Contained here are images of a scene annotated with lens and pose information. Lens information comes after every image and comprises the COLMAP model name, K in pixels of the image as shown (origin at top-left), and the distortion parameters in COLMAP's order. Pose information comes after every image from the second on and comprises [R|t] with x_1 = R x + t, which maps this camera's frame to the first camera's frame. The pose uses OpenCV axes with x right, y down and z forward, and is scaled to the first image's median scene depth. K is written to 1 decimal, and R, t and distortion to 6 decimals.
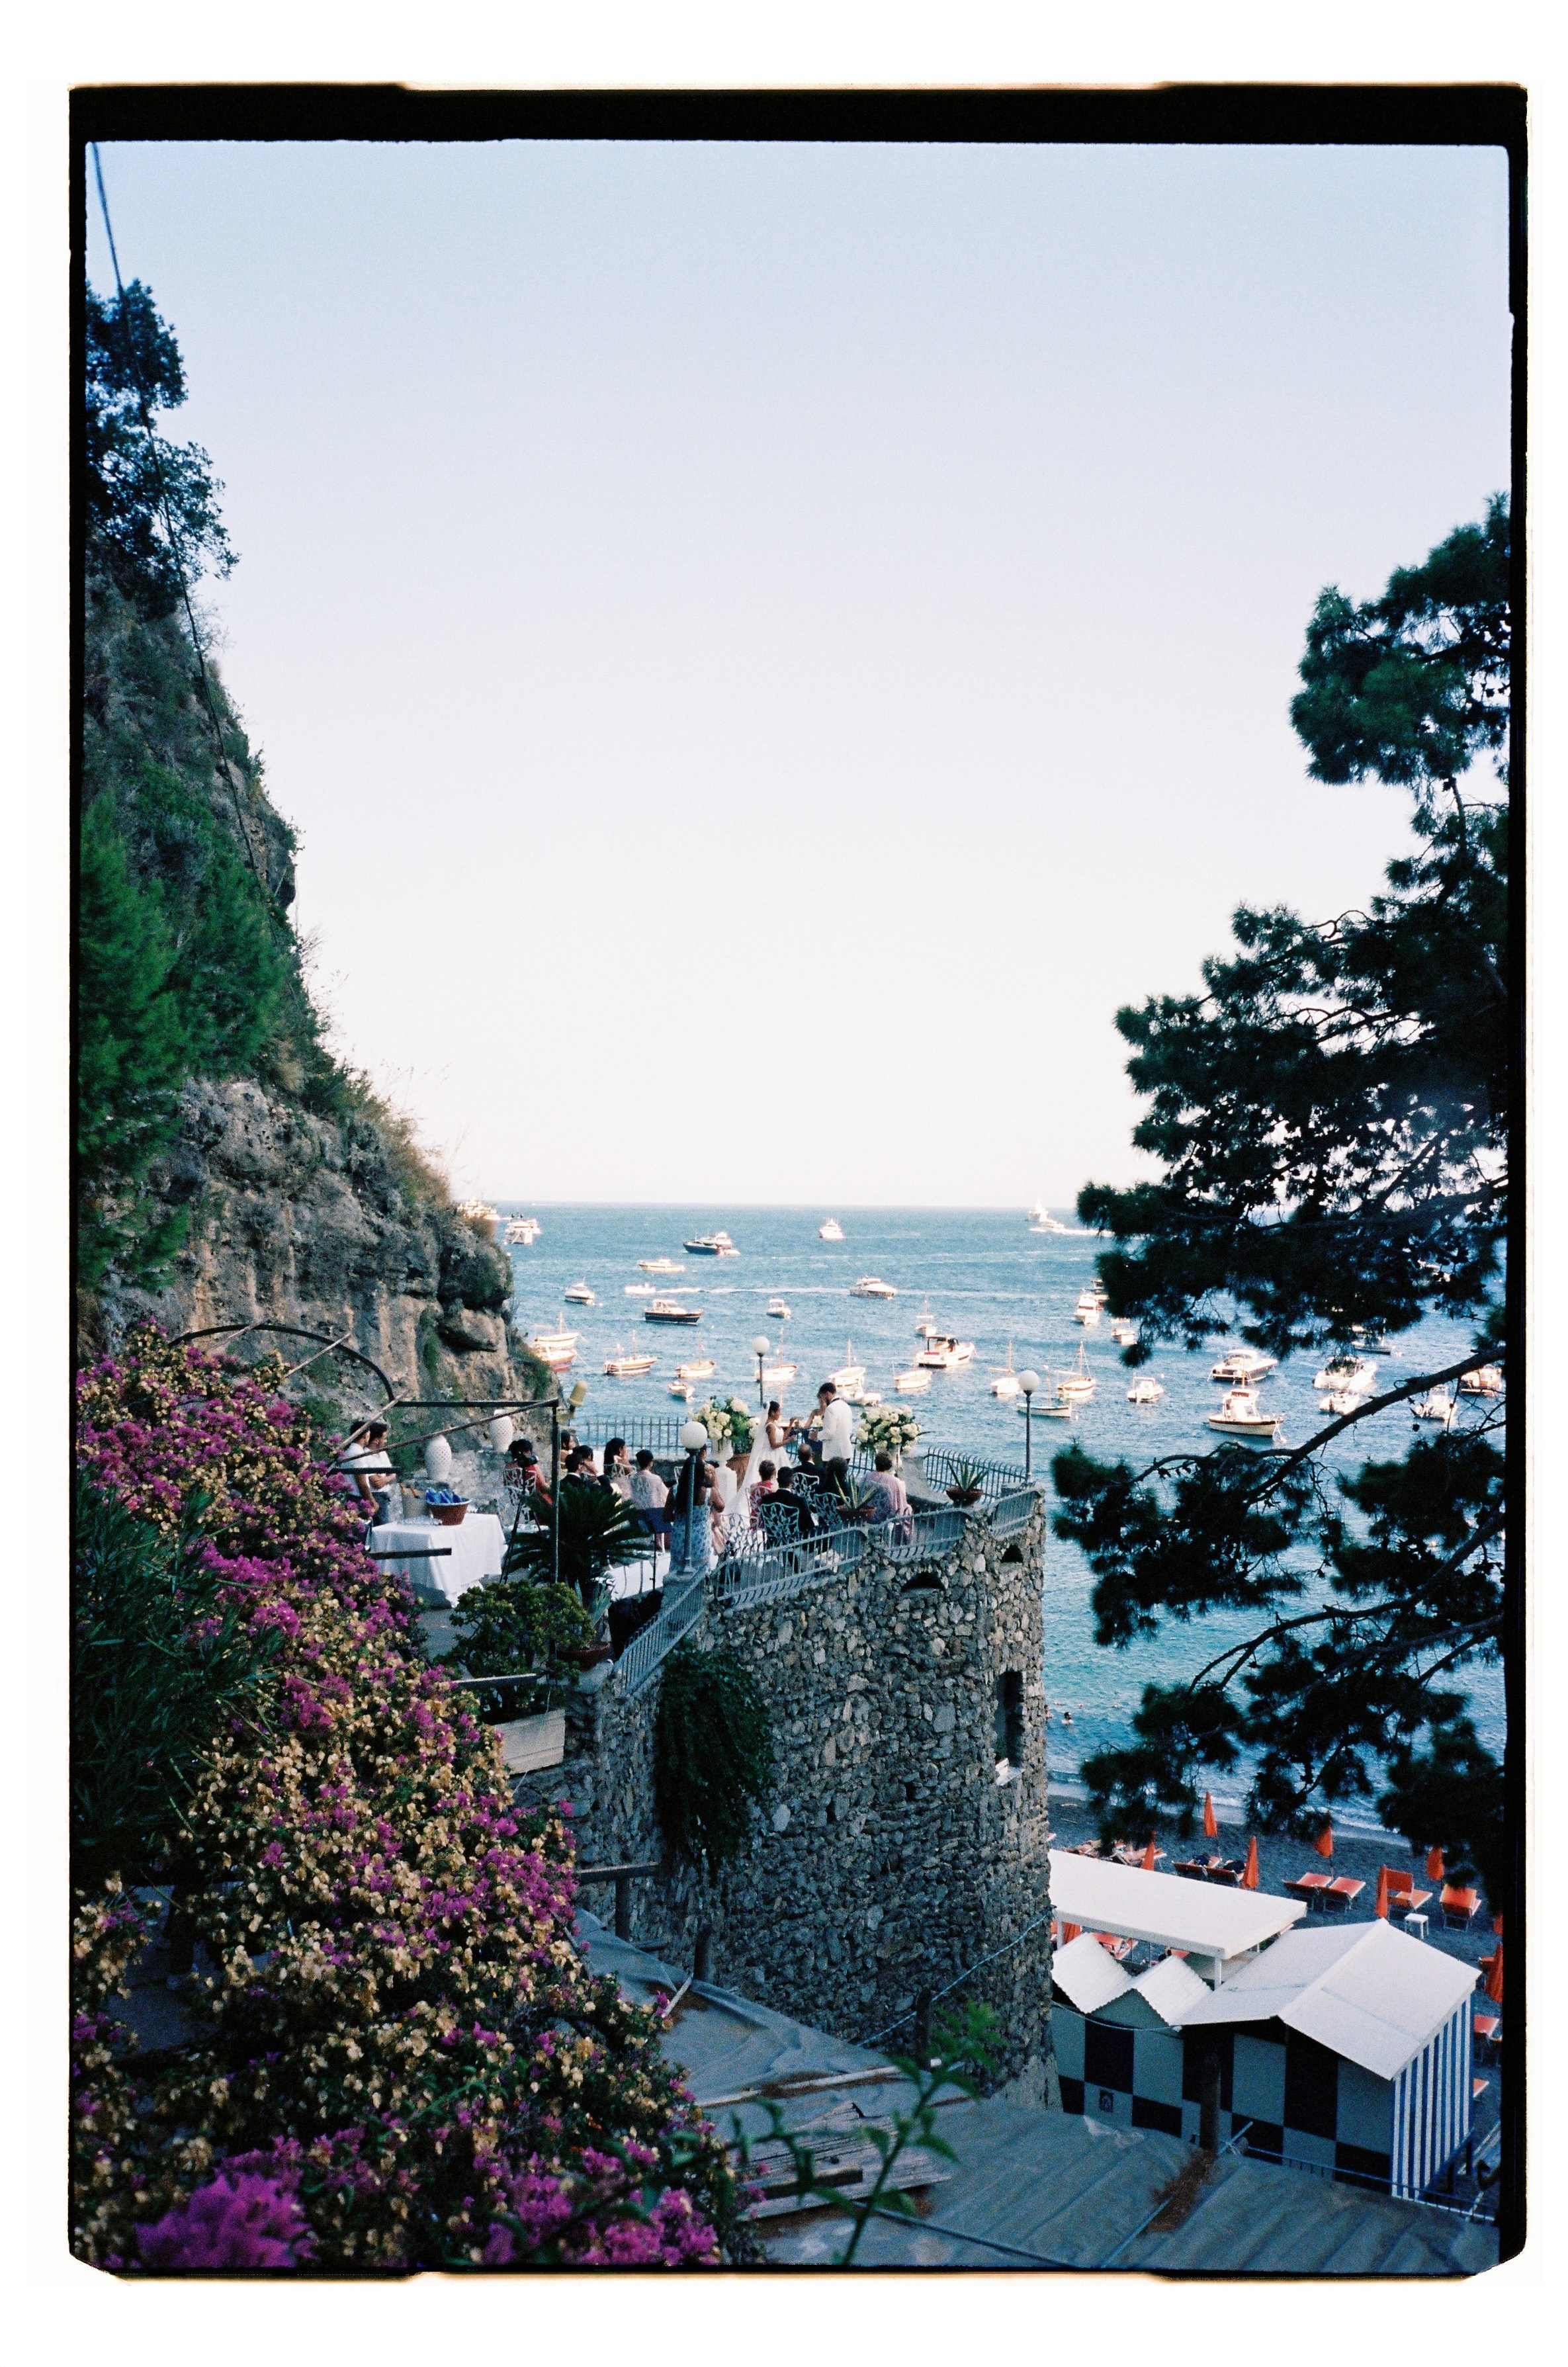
lens RADIAL K [[2022.0, 0, 818.2], [0, 2022.0, 1191.8], [0, 0, 1]] dist [0.095046, -0.196781]
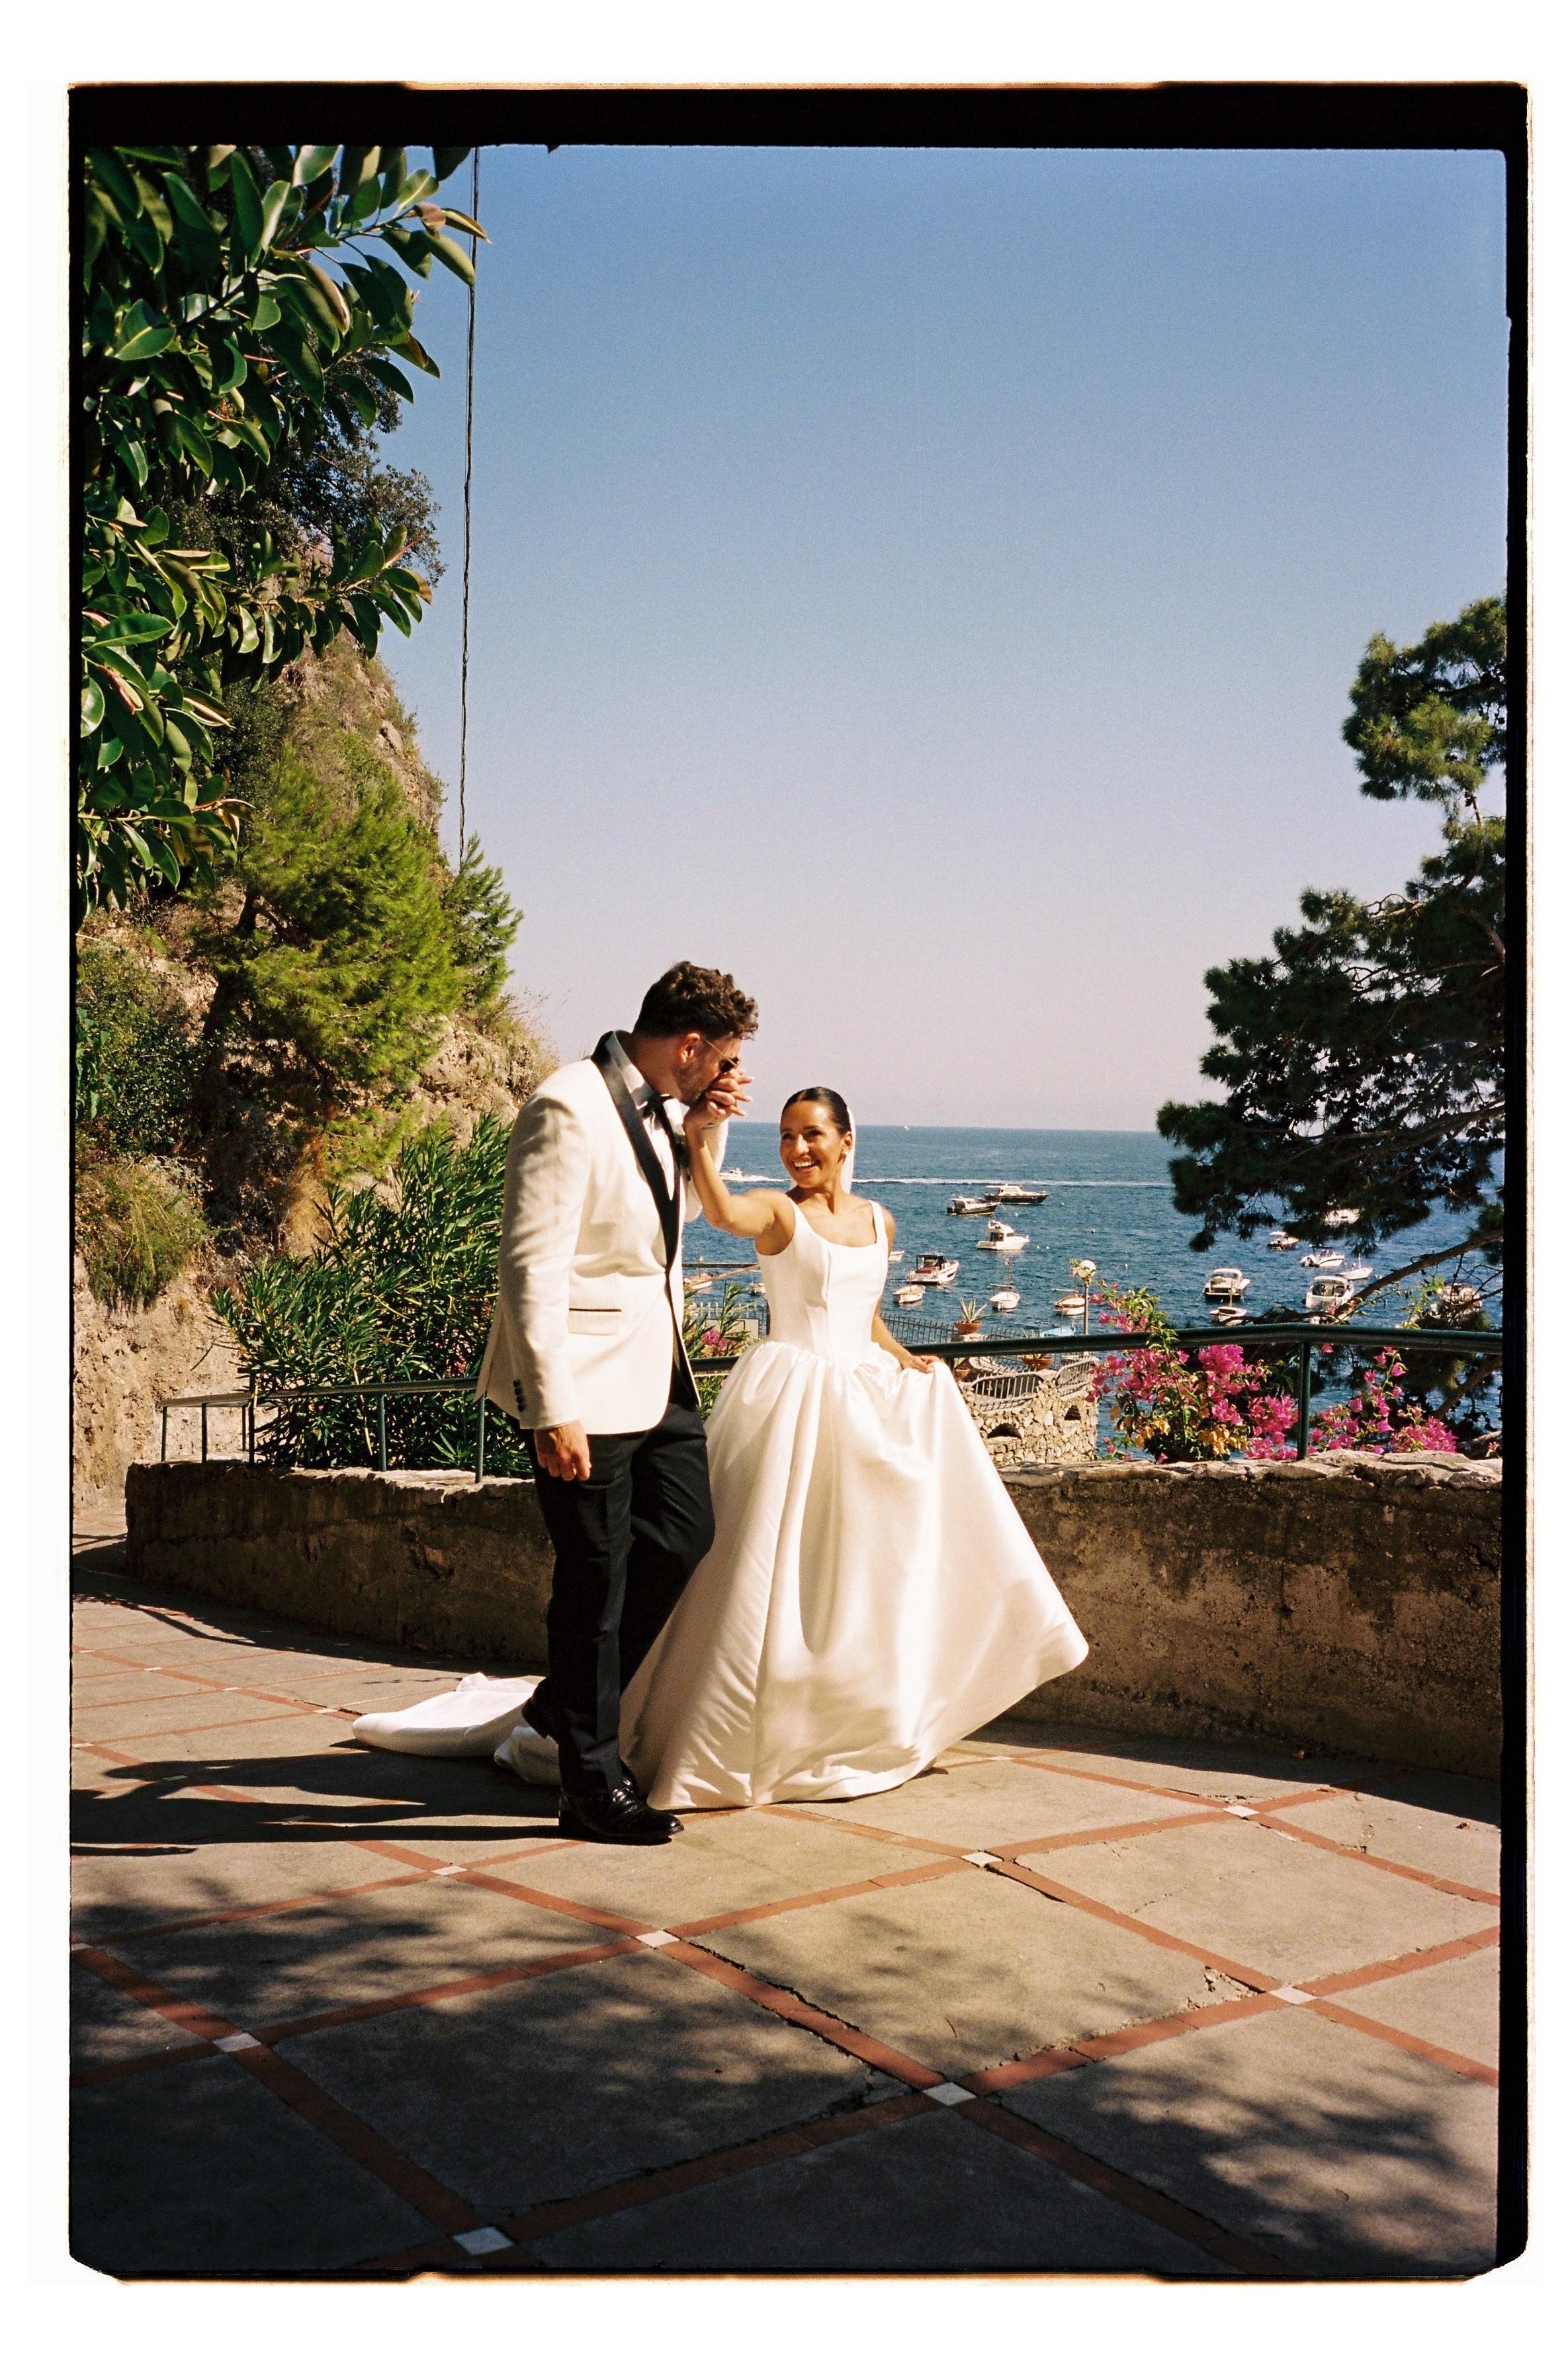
lens RADIAL K [[2022.0, 0, 810.1], [0, 2022.0, 1200.4], [0, 0, 1]] dist [0.095046, -0.196781]
pose [[0.999846, 0.010854, 0.013795, -0.101839], [-0.011479, 0.998871, 0.046107, 0.000708], [-0.013279, -0.046258, 0.998841, -0.244093]]
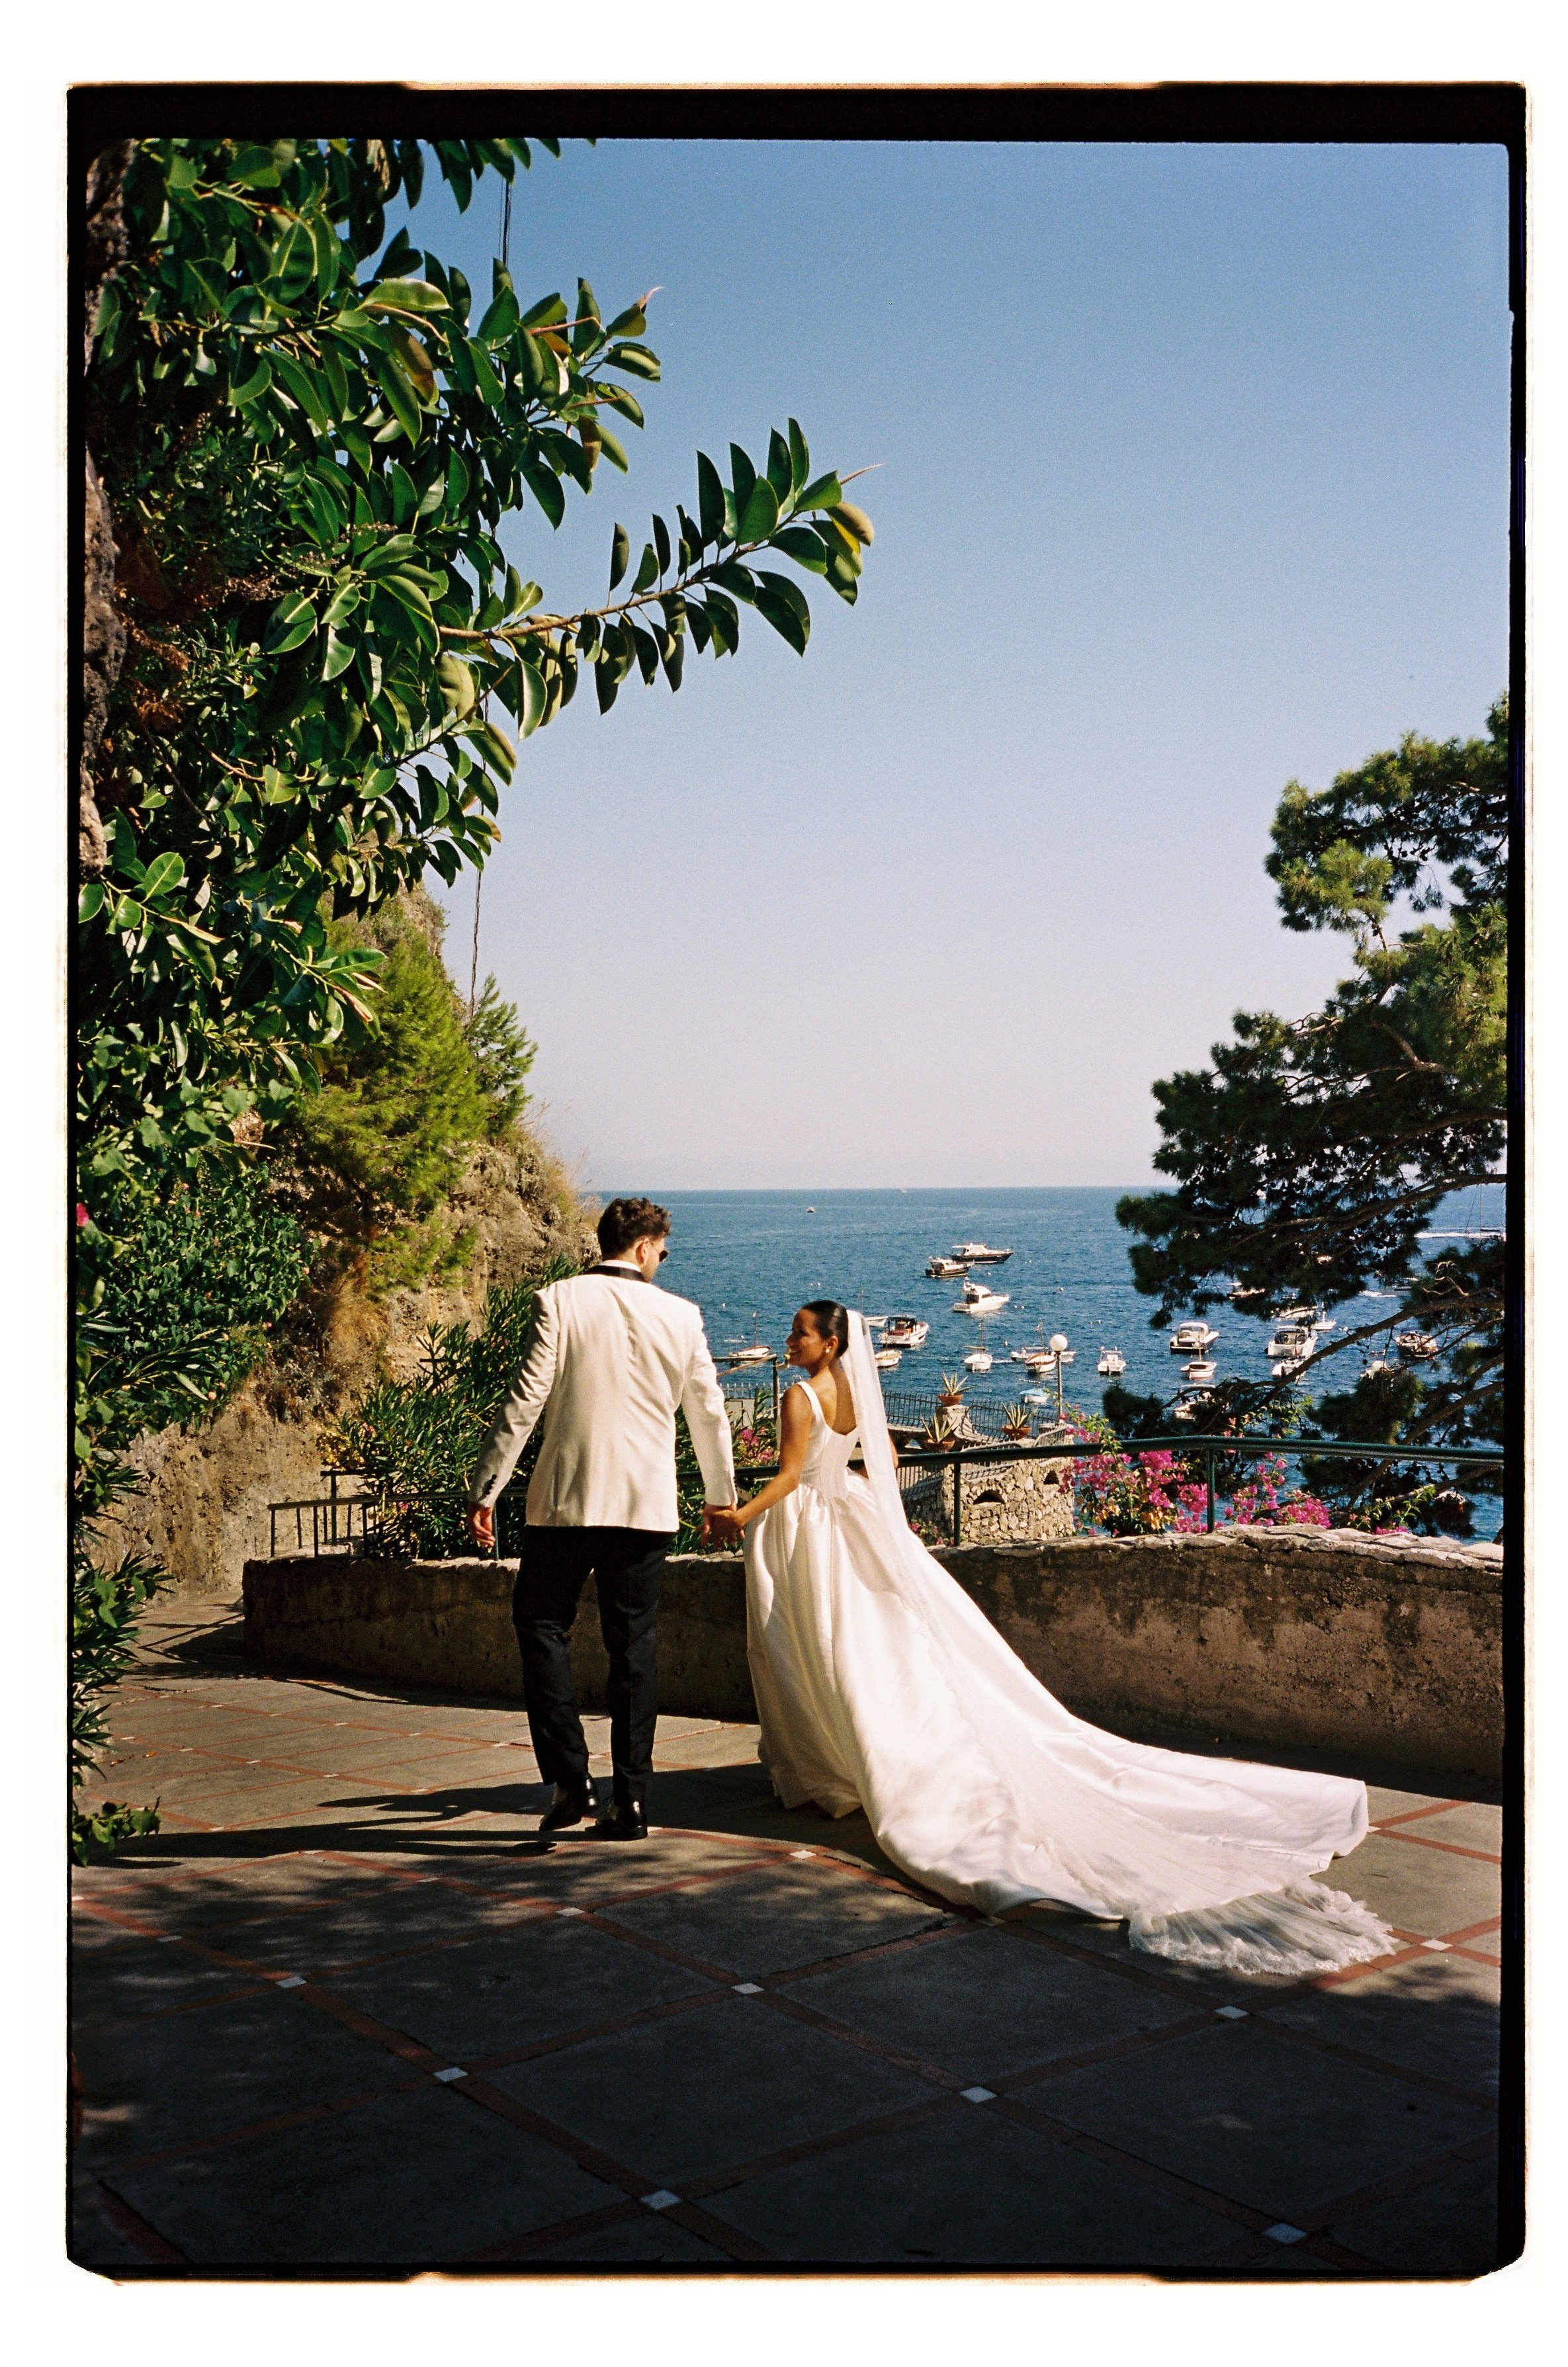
lens RADIAL K [[2022.0, 0, 813.6], [0, 2022.0, 1190.5], [0, 0, 1]] dist [0.095046, -0.196781]
pose [[0.999286, -0.022066, 0.030678, -0.119959], [0.021754, 0.999708, 0.010488, -0.026966], [-0.030901, -0.009814, 0.999474, -0.373420]]
